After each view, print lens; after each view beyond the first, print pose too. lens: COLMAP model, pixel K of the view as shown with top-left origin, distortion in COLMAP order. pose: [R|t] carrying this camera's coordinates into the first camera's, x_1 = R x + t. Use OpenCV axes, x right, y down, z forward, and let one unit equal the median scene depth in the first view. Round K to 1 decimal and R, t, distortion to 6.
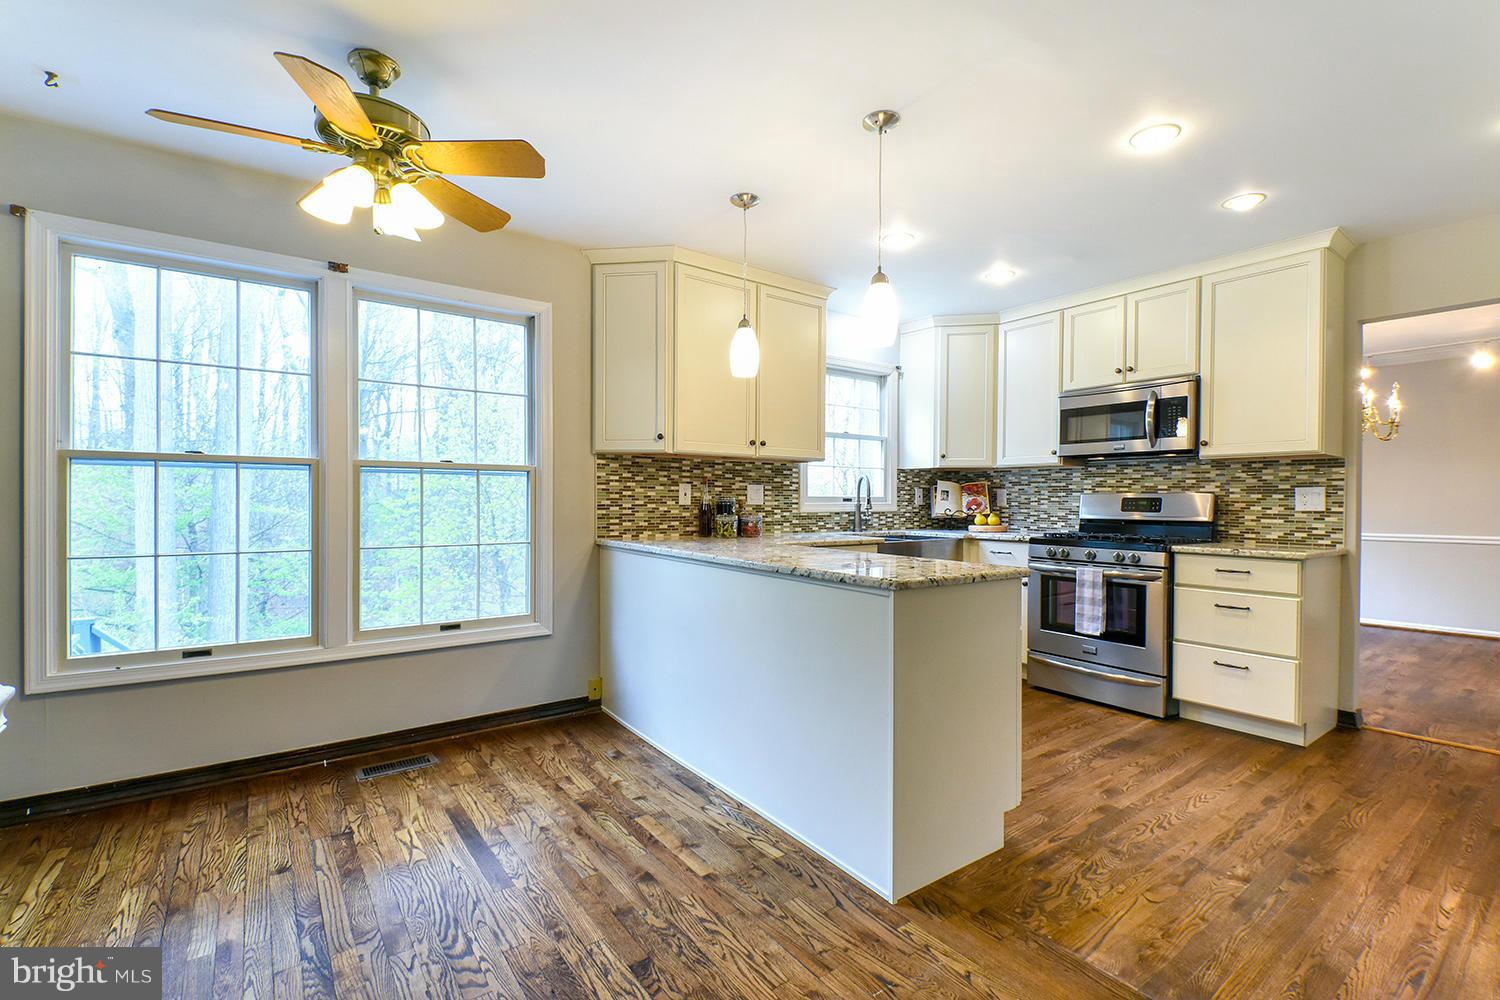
lens RADIAL K [[685.2, 0, 757.1], [0, 685.2, 506.6], [0, 0, 1]] dist [0.003406, -0.008469]
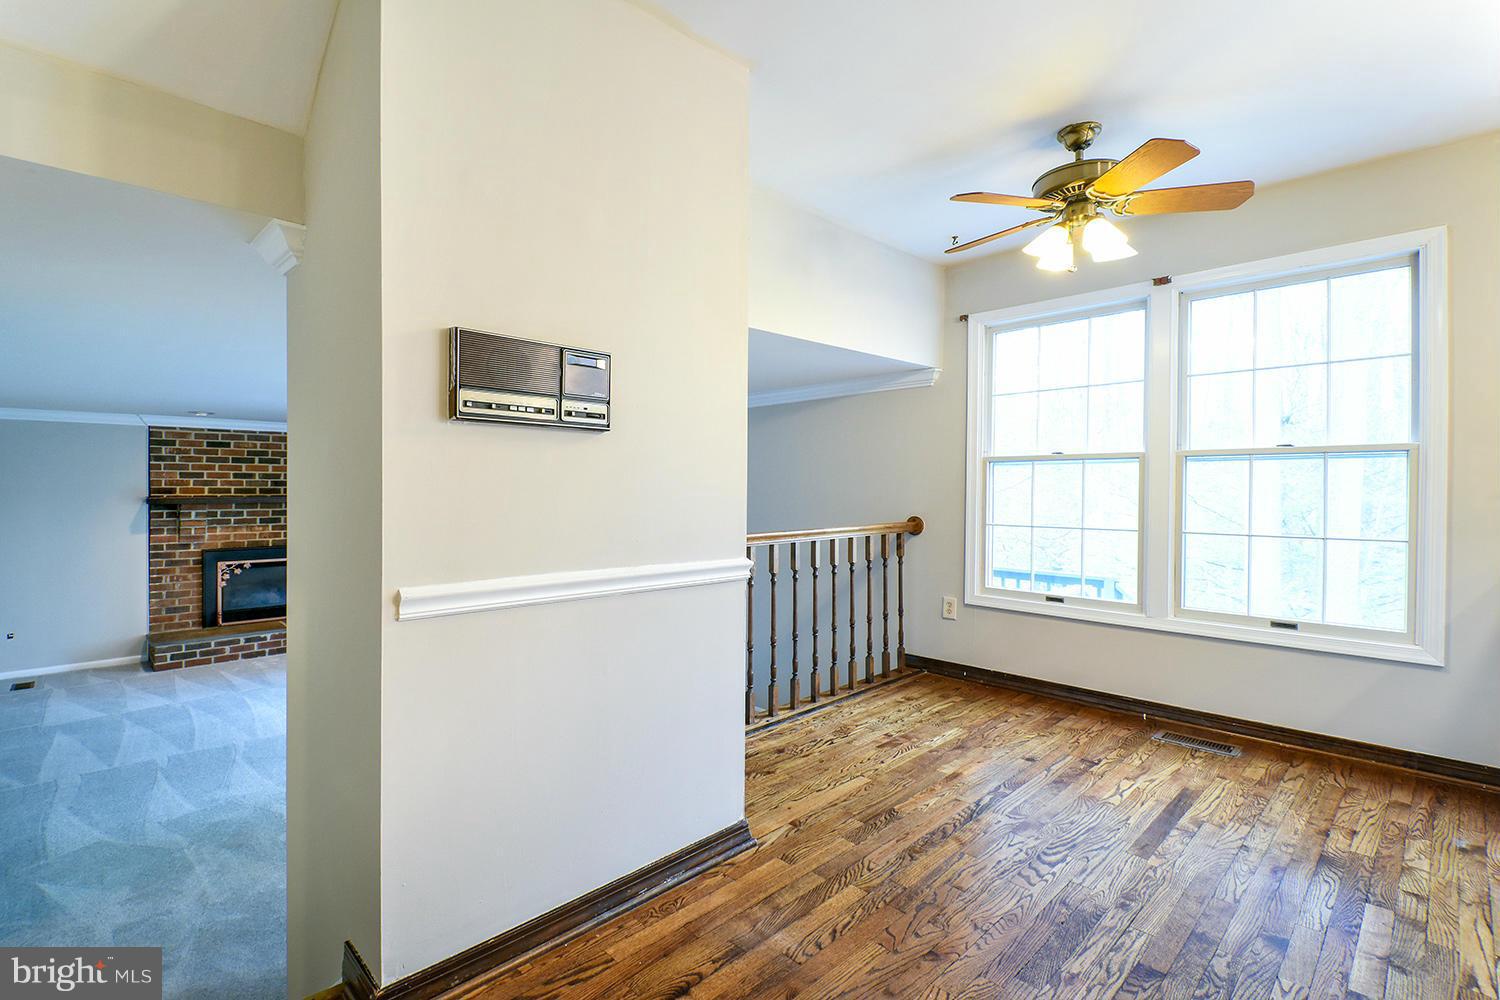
lens RADIAL K [[685.2, 0, 749.2], [0, 685.2, 491.4], [0, 0, 1]] dist [0.003406, -0.008469]
pose [[0.139550, 0.005970, -0.990197, 0.321785], [-0.006018, 0.999968, 0.005181, -0.004293], [0.990197, 0.005236, 0.139582, 0.138910]]
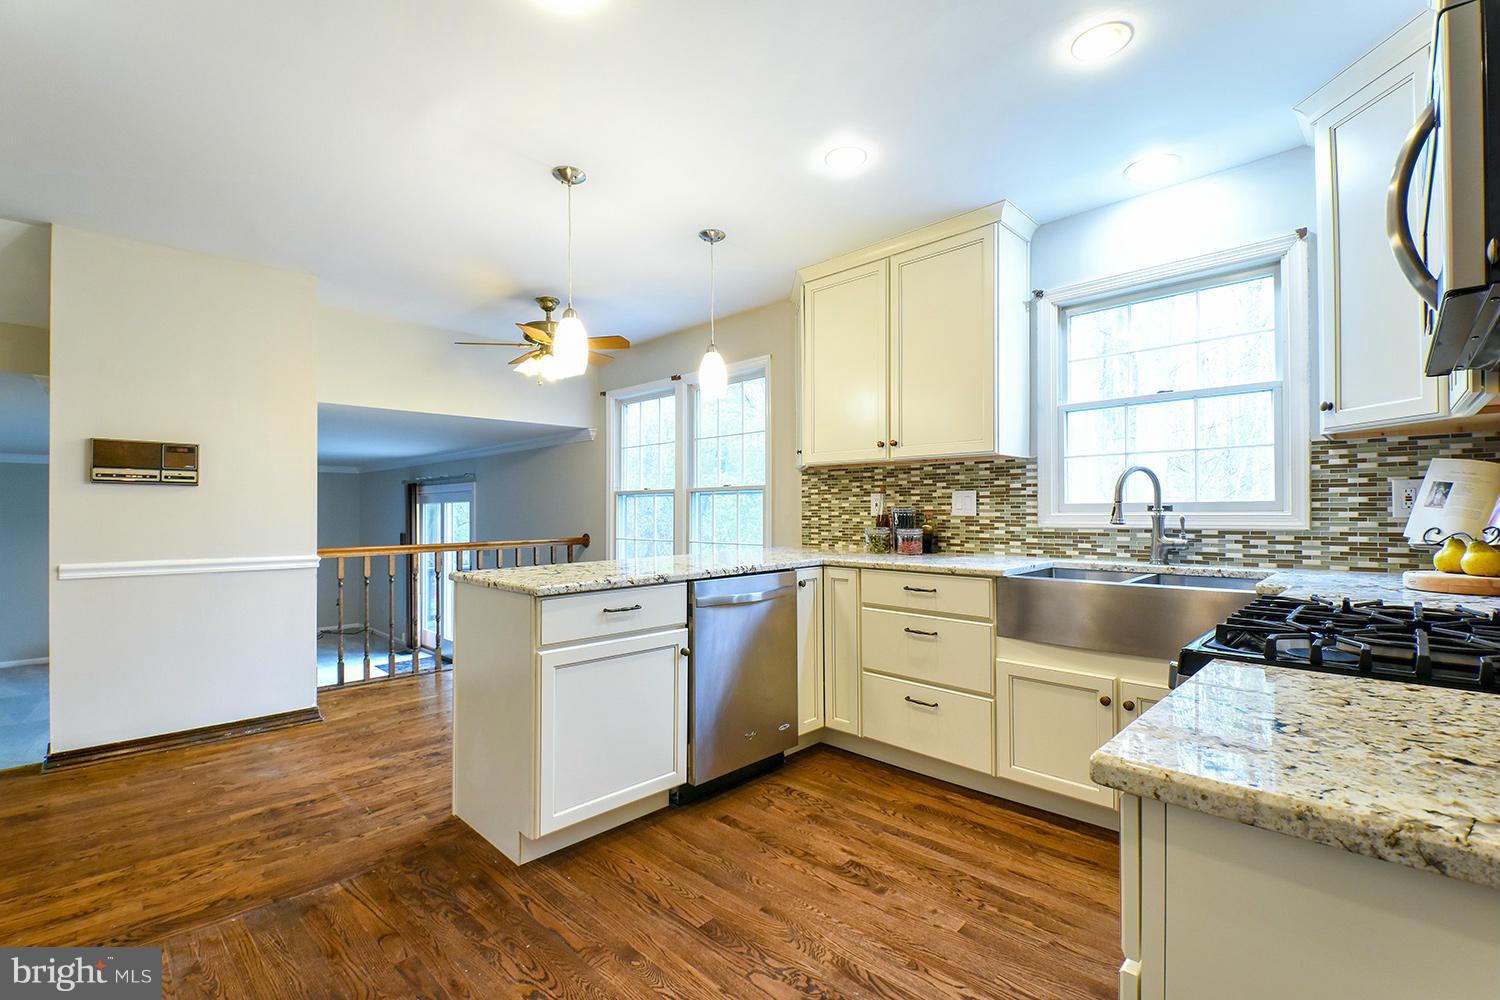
lens RADIAL K [[685.2, 0, 750.2], [0, 685.2, 509.0], [0, 0, 1]] dist [0.003406, -0.008469]
pose [[0.136530, -0.004997, -0.990623, 0.863597], [0.000129, 0.999987, -0.005026, -0.007871], [0.990636, 0.000558, 0.136529, 0.745699]]
